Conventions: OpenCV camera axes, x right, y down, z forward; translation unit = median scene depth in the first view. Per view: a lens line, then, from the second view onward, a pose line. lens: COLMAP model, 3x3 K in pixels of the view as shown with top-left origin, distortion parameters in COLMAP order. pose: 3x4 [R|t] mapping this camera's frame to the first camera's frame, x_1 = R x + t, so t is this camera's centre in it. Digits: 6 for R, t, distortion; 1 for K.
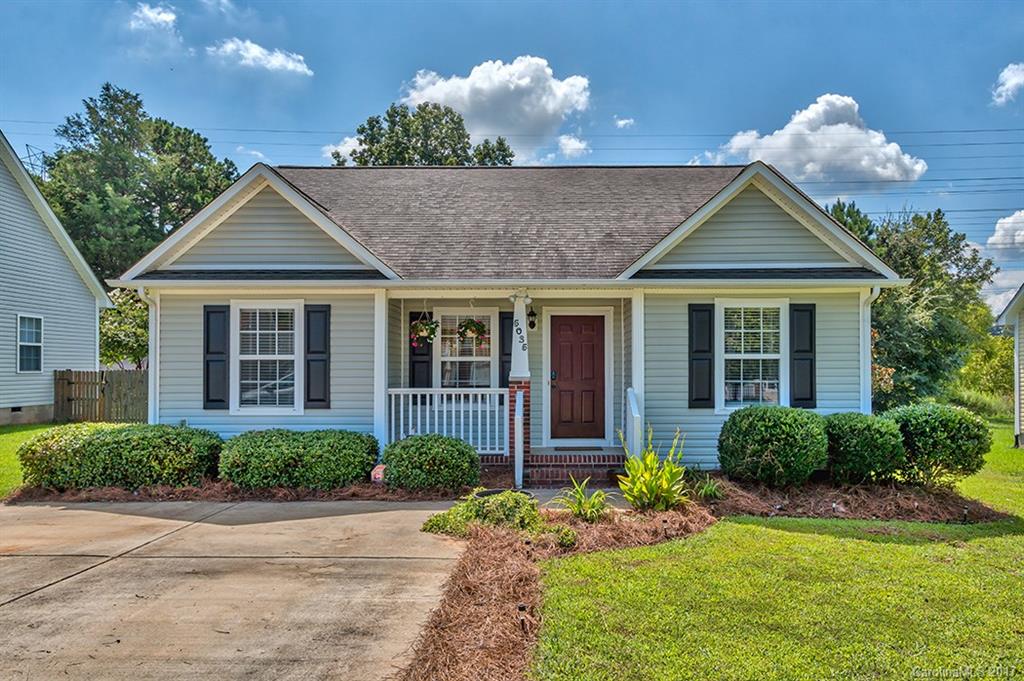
lens RADIAL K [[730.9, 0, 543.4], [0, 730.9, 364.5], [0, 0, 1]] dist [0.003314, 0.004395]
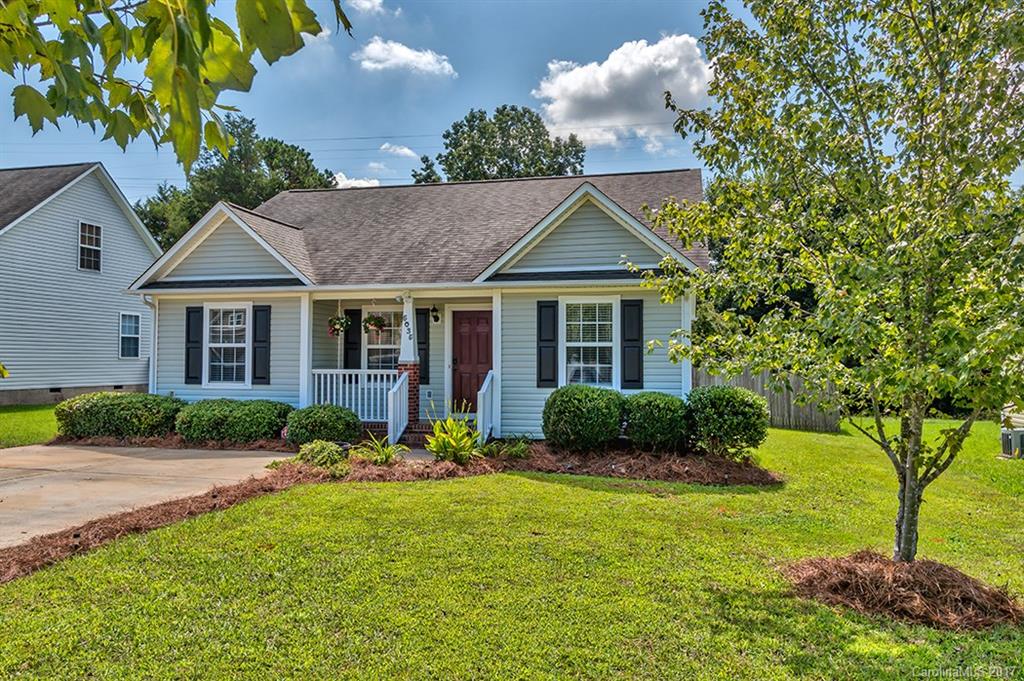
lens RADIAL K [[750.1, 0, 513.8], [0, 750.1, 342.6], [0, 0, 1]] dist [0.002688, 0.002534]
pose [[0.974332, -0.001197, -0.225112, 0.438316], [-0.002372, 0.999876, -0.015584, 0.005319], [0.225102, 0.015718, 0.974208, -0.215033]]
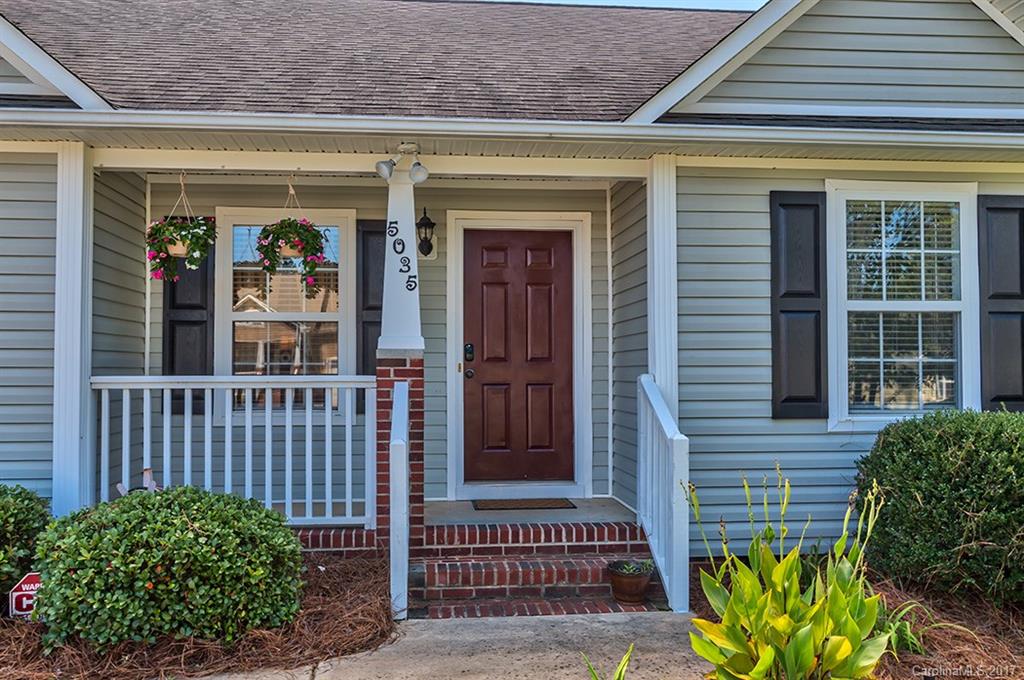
lens RADIAL K [[864.0, 0, 501.4], [0, 864.0, 348.3], [0, 0, 1]] dist [-0.007560, 0.000458]
pose [[0.995825, 0.002014, 0.091256, -0.019632], [-0.000515, 0.999864, -0.016456, 0.024871], [-0.091277, 0.016341, 0.995691, 0.475289]]
